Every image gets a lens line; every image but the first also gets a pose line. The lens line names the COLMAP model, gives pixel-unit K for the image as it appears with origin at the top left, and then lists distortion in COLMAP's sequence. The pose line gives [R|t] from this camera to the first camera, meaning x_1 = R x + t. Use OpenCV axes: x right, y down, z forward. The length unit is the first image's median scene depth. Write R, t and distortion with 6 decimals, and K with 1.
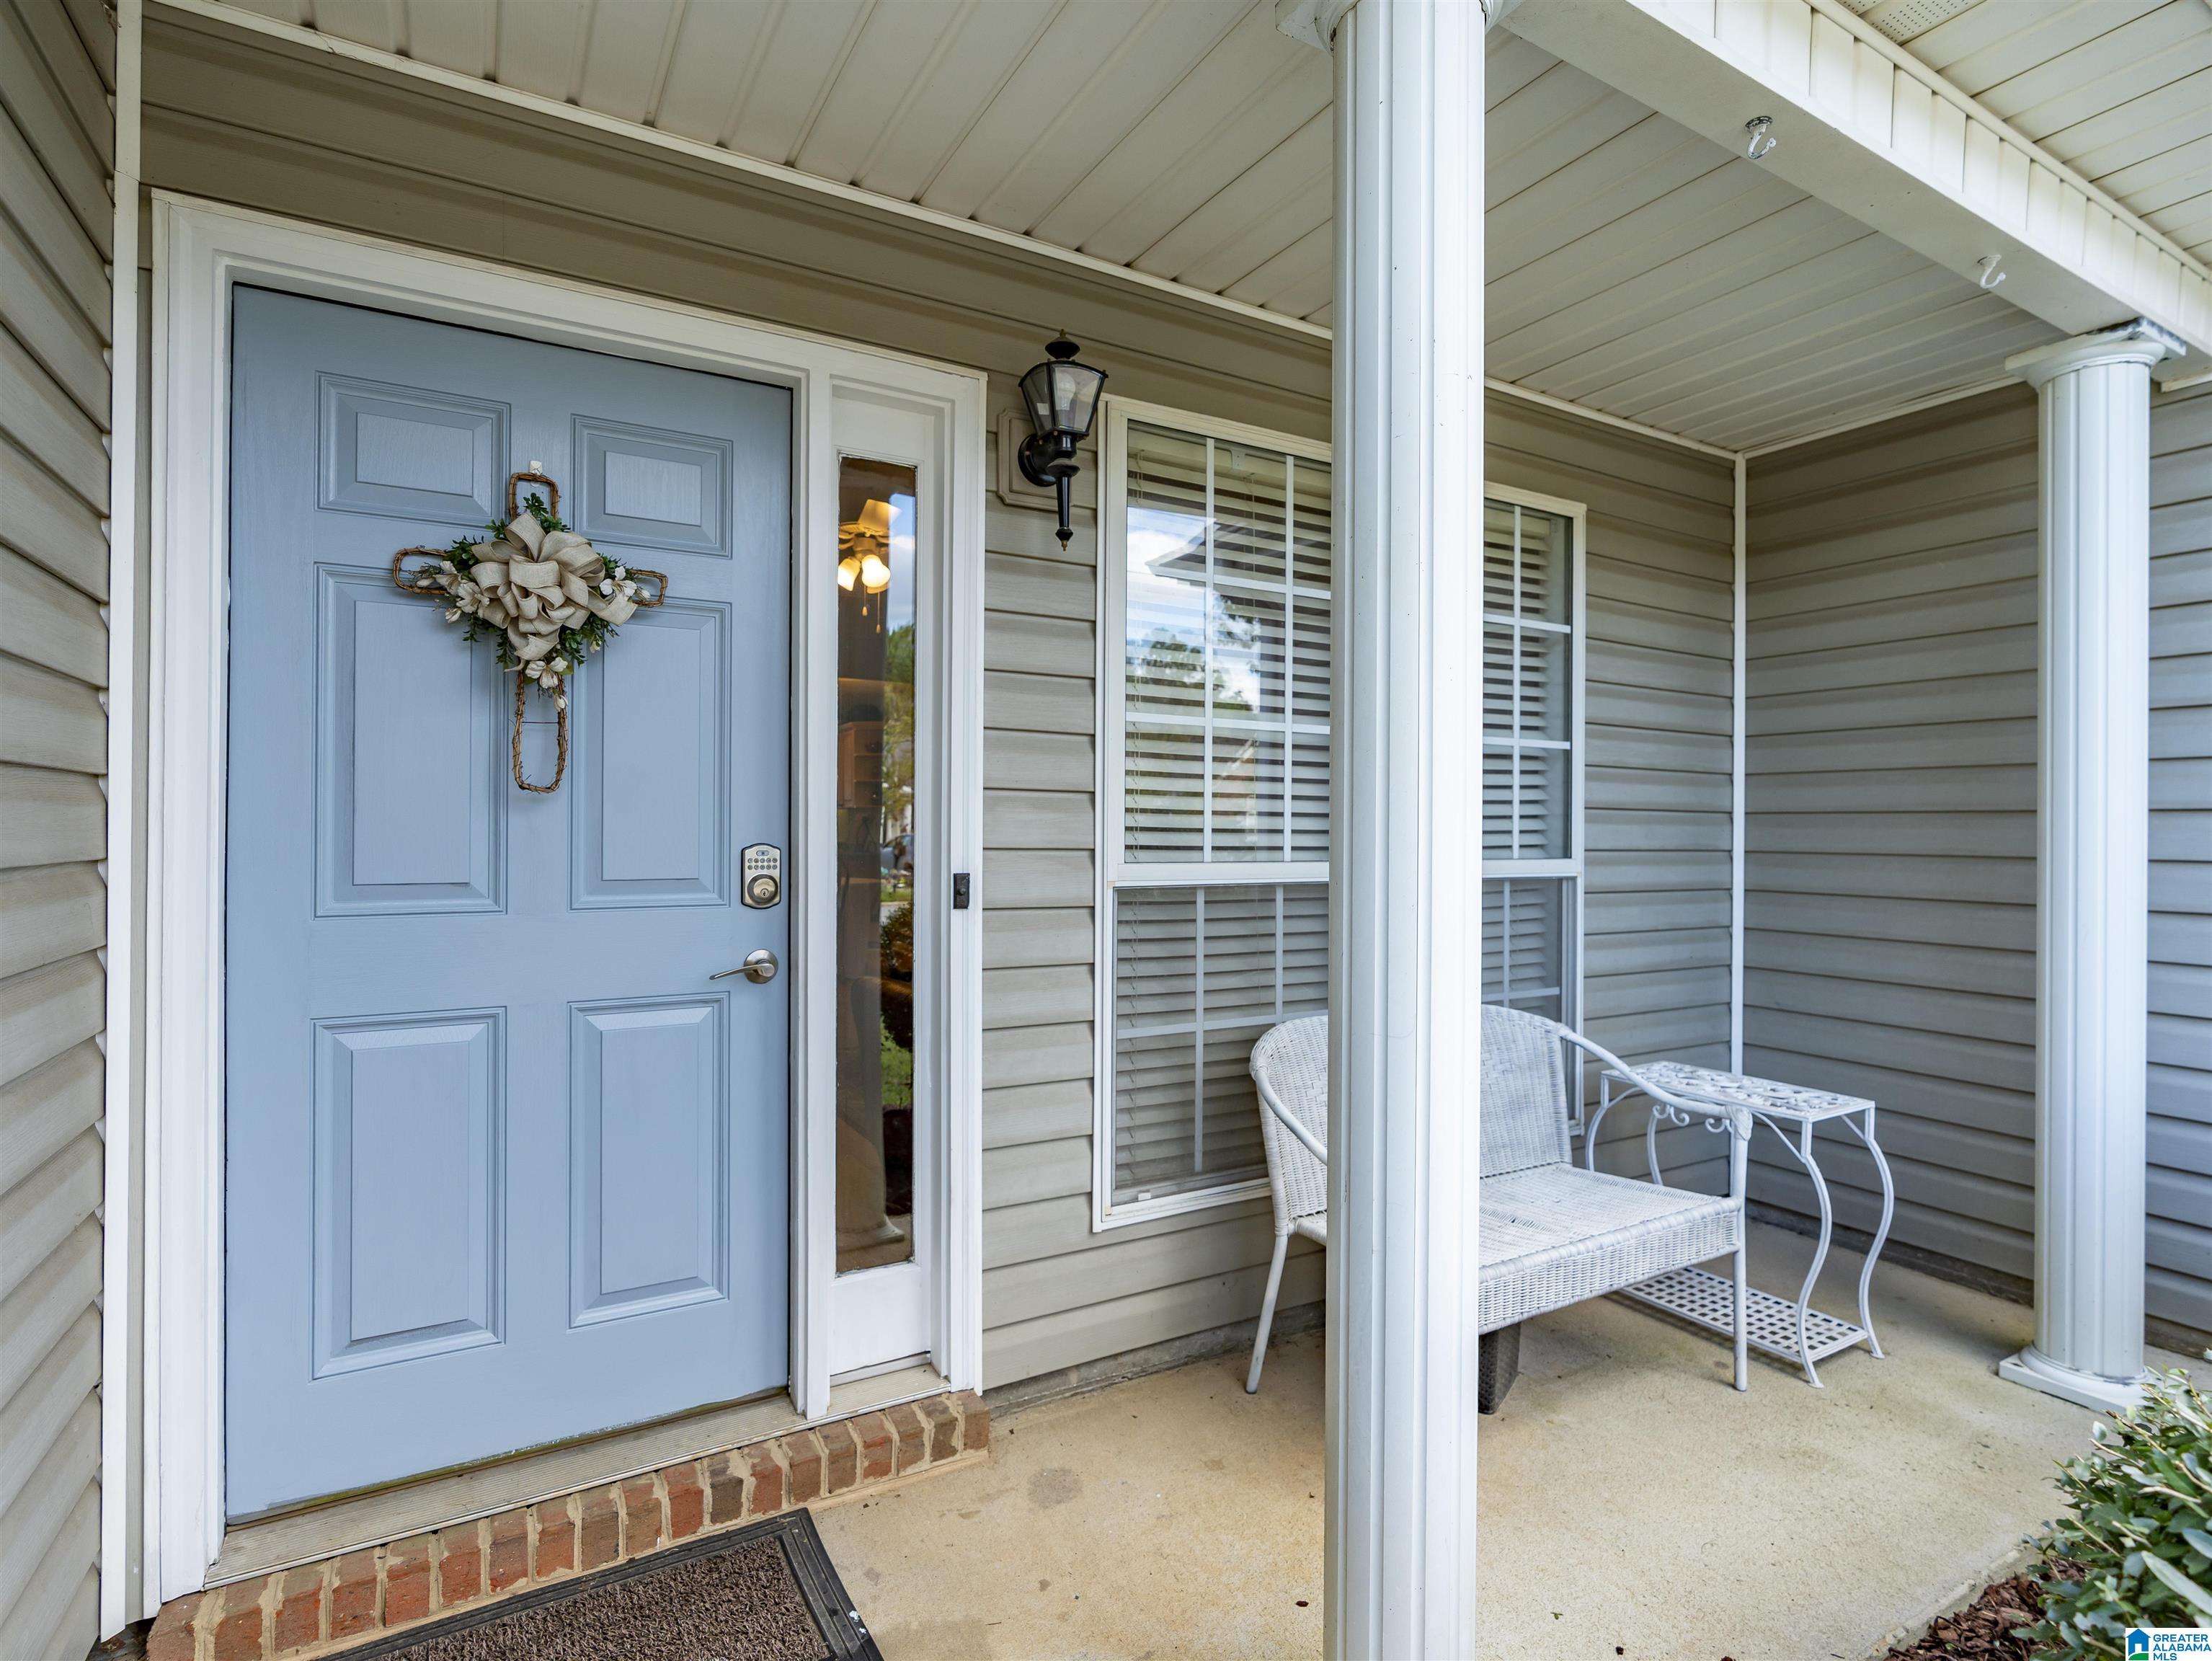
lens RADIAL K [[1119.1, 0, 1107.9], [0, 1119.1, 832.1], [0, 0, 1]] dist [-0.004228, 0.000523]
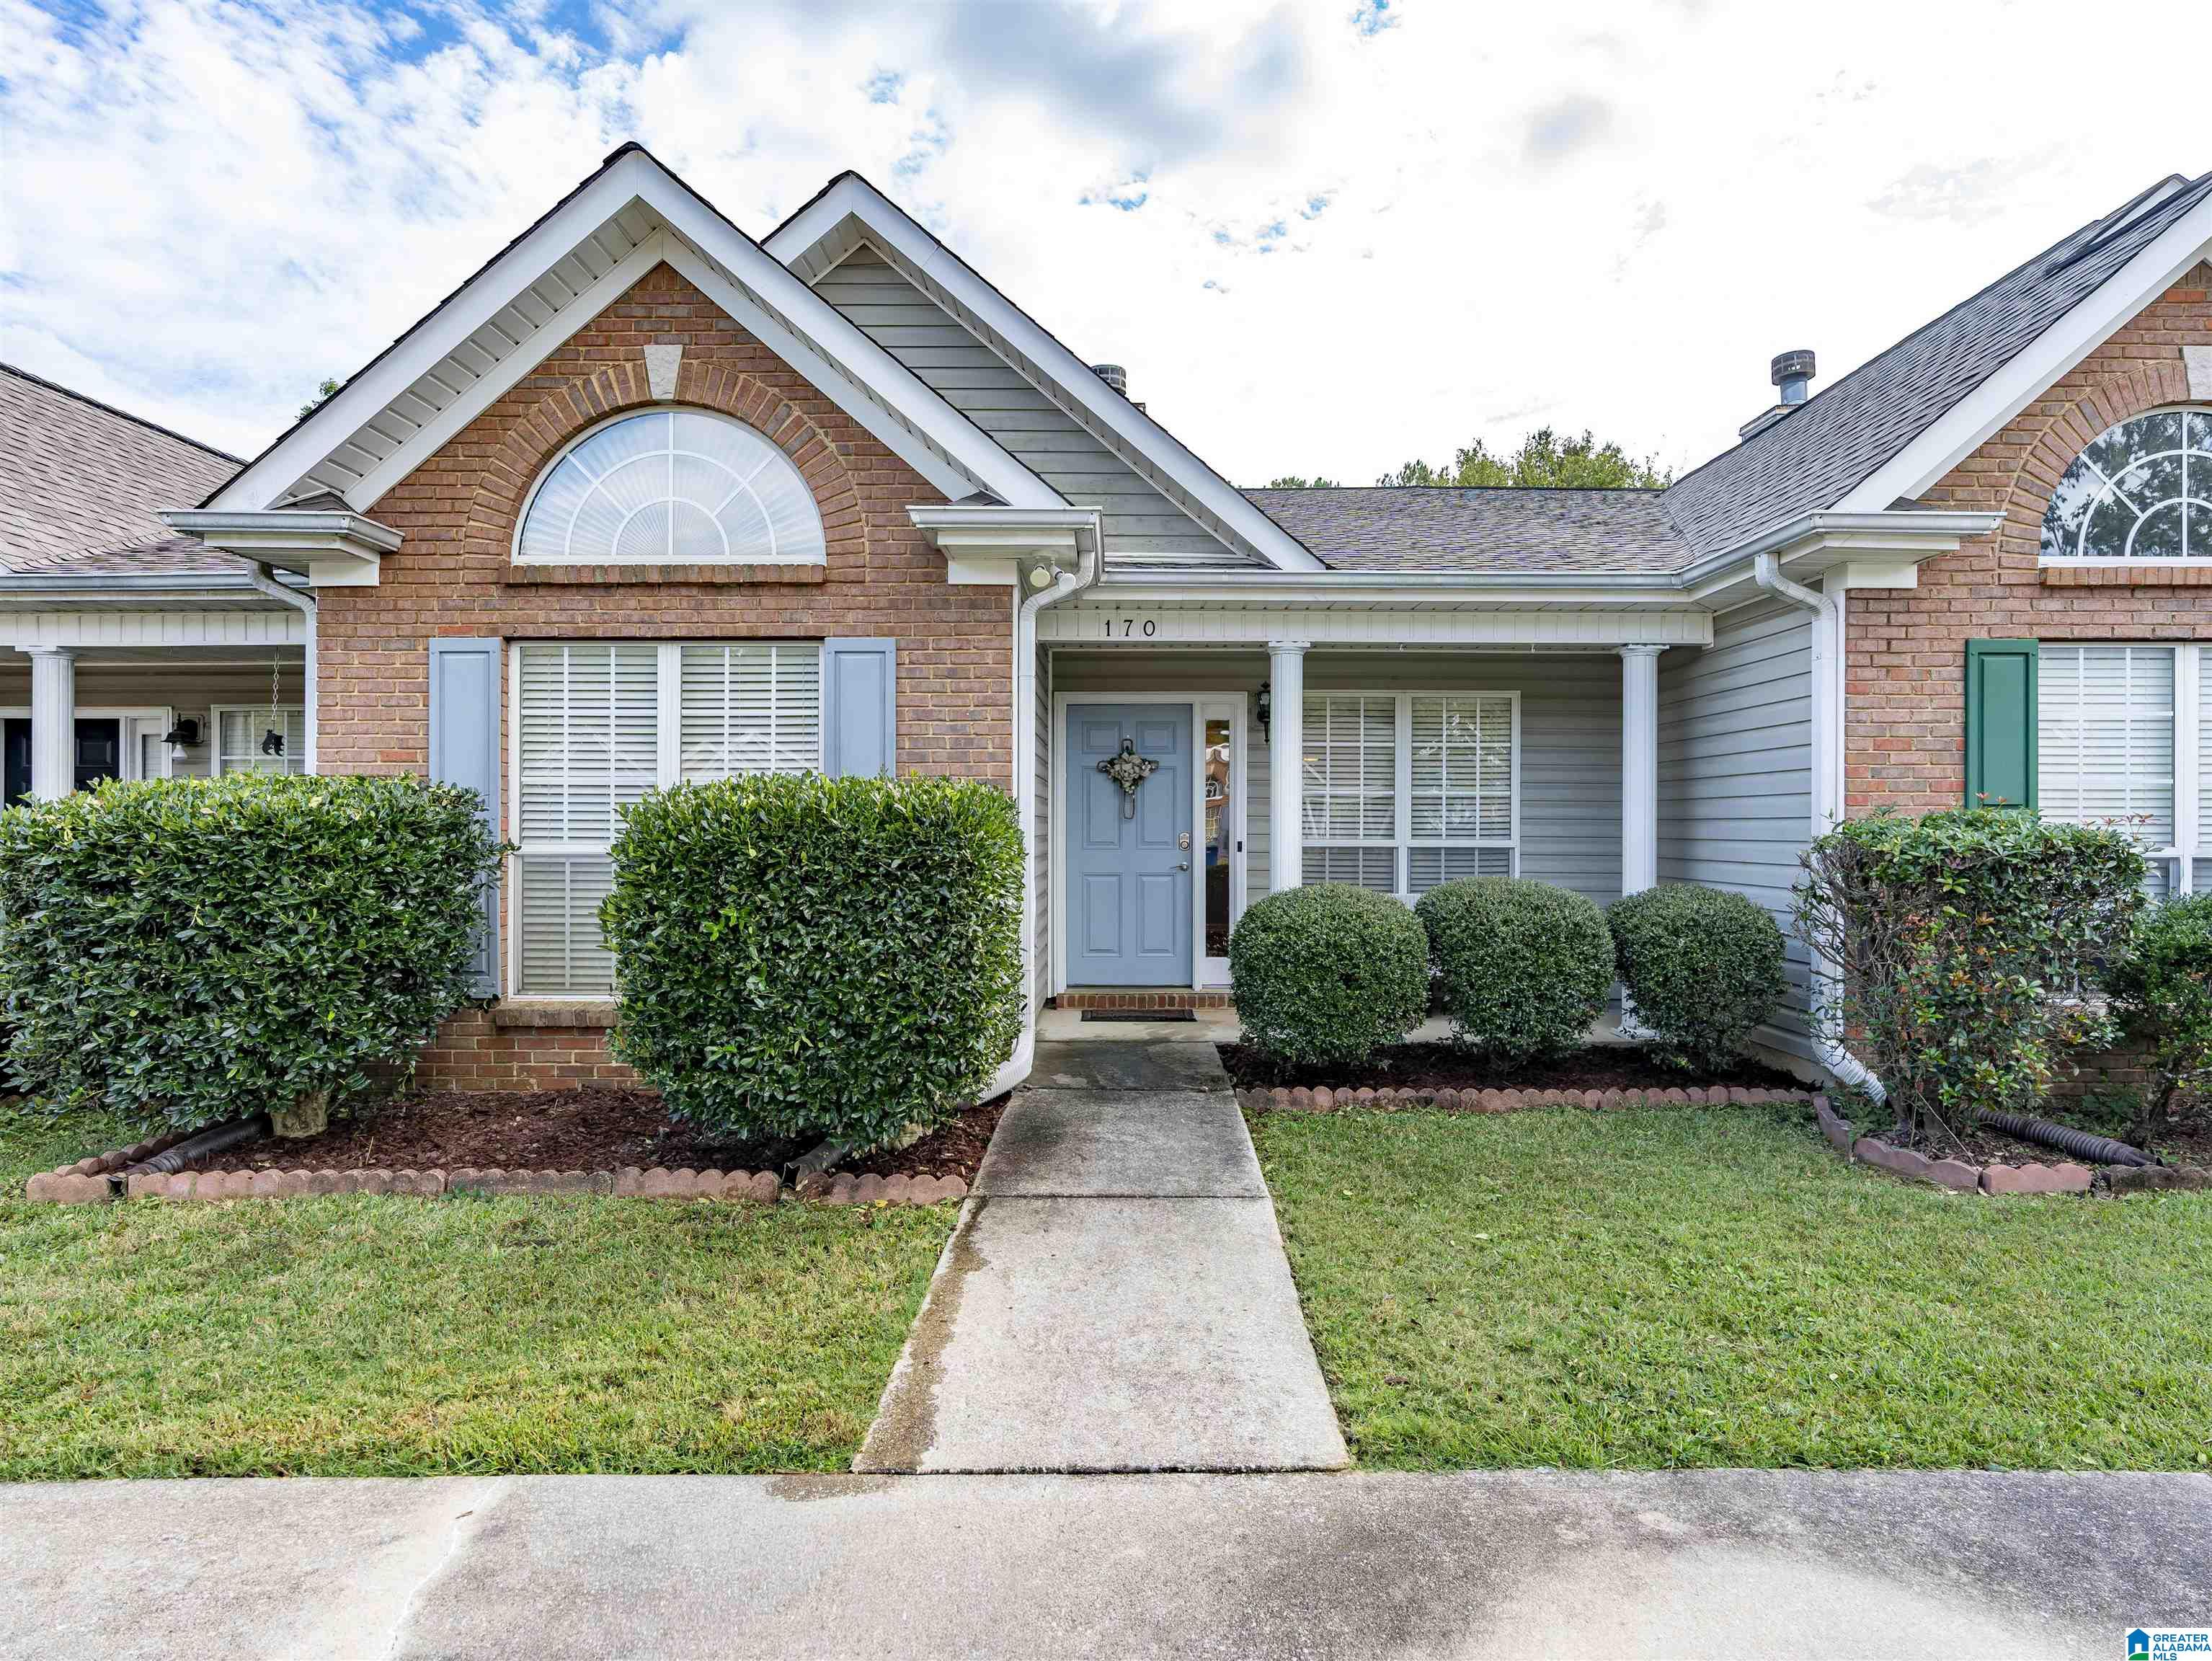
lens RADIAL K [[1160.6, 0, 1110.7], [0, 1160.6, 828.9], [0, 0, 1]] dist [-0.000003, 0.000000]
pose [[0.864400, -0.001582, -0.502803, 1.467531], [0.000932, 0.999998, -0.001543, 0.005001], [0.502804, 0.000865, 0.864400, -2.526883]]
